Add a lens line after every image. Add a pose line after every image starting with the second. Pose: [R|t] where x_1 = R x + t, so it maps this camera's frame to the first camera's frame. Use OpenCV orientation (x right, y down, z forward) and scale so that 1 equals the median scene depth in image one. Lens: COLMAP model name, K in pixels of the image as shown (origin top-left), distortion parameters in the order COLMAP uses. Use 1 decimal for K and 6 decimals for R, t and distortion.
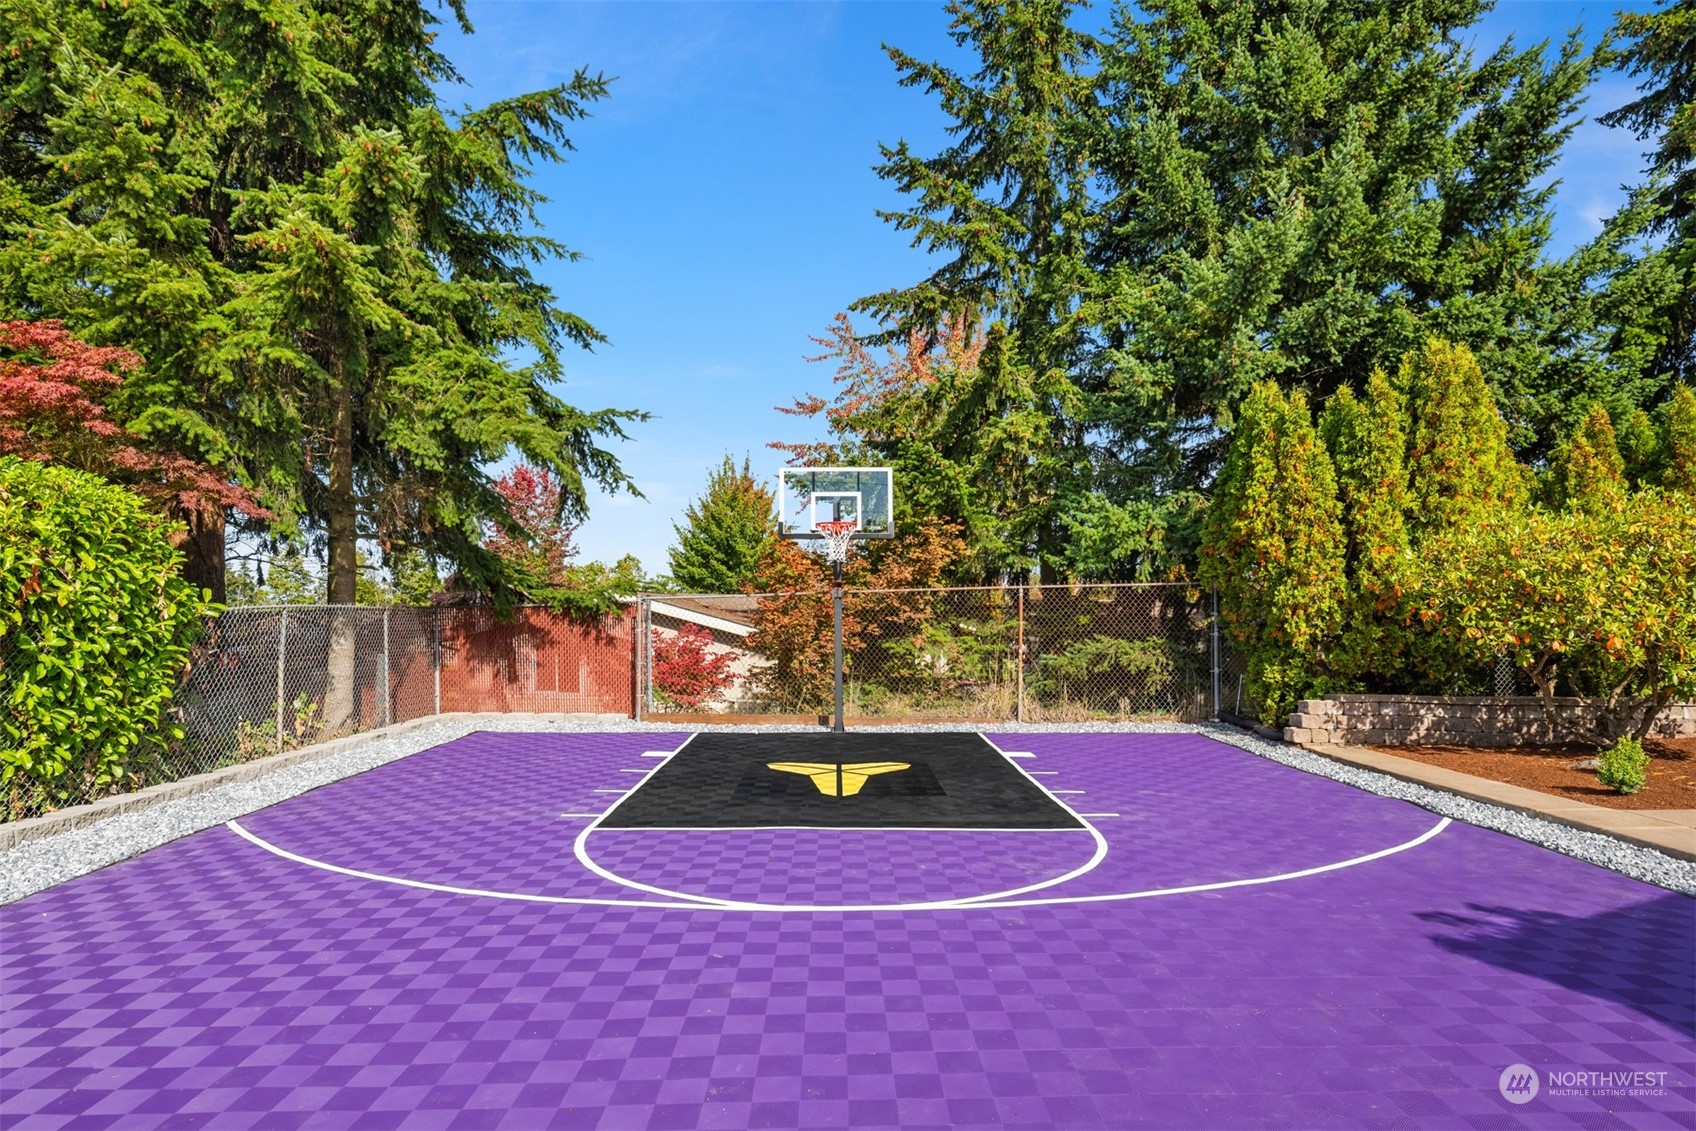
lens RADIAL K [[924.4, 0, 831.6], [0, 924.4, 598.7], [0, 0, 1]] dist [0.002531, -0.003052]
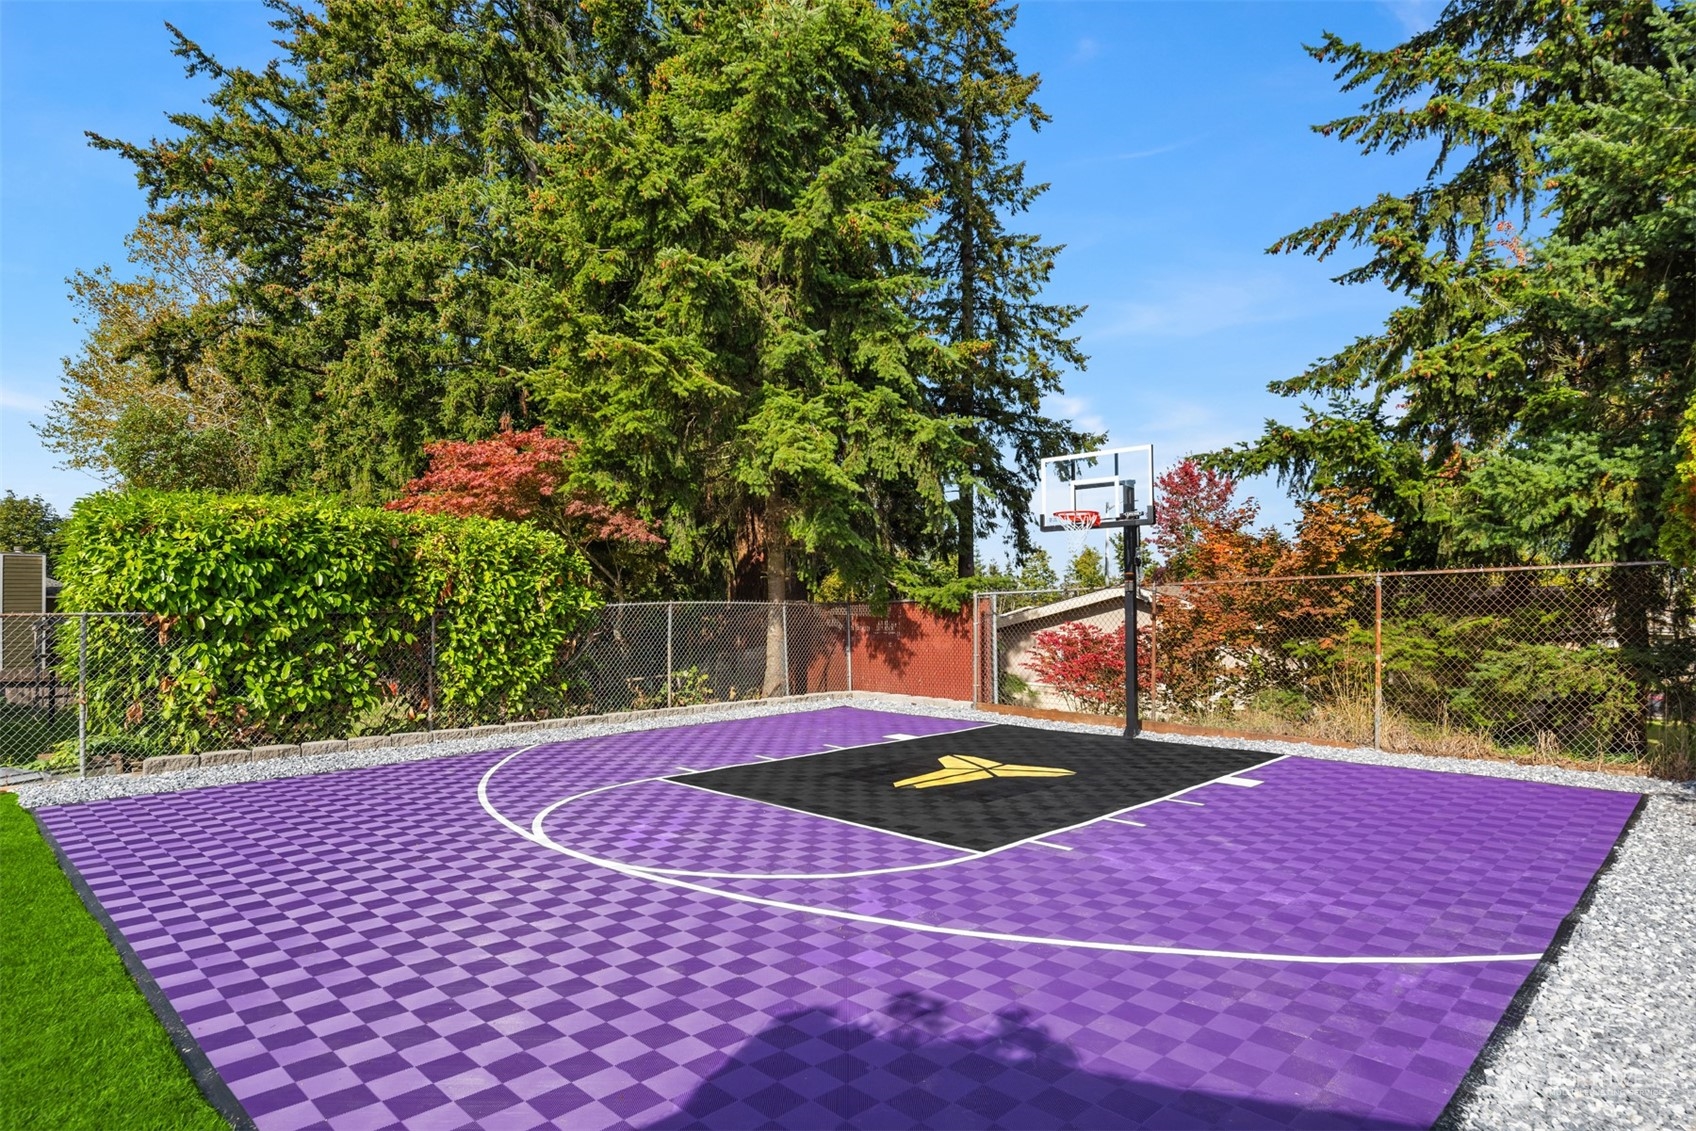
lens RADIAL K [[924.4, 0, 855.9], [0, 924.4, 578.4], [0, 0, 1]] dist [0.002531, -0.003052]
pose [[0.710893, -0.022154, -0.702951, 0.536924], [0.010764, 0.999729, -0.020621, 0.002750], [0.703218, 0.007093, 0.710939, 0.189786]]
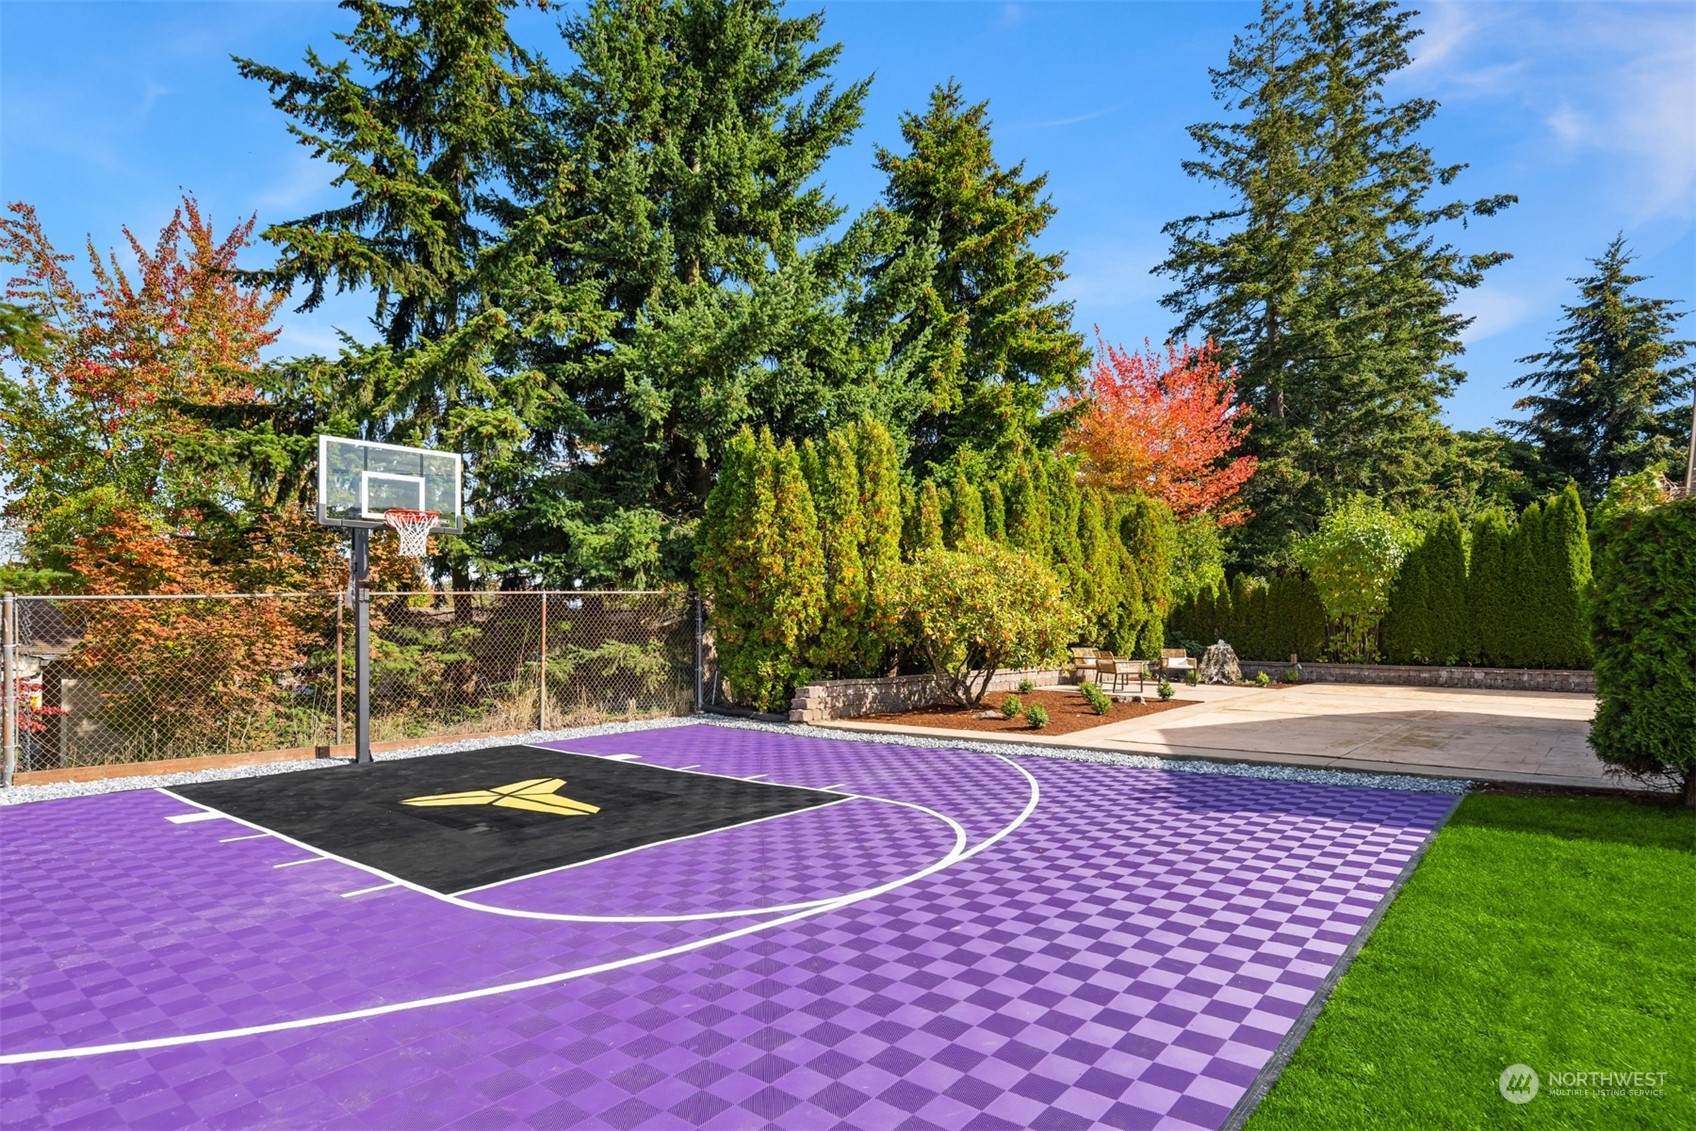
lens RADIAL K [[924.4, 0, 826.8], [0, 924.4, 613.0], [0, 0, 1]] dist [0.002531, -0.003052]
pose [[0.630055, 0.003111, 0.776544, -0.426870], [-0.007304, 0.999971, 0.001920, 0.005822], [-0.776516, -0.006881, 0.630060, 0.179106]]
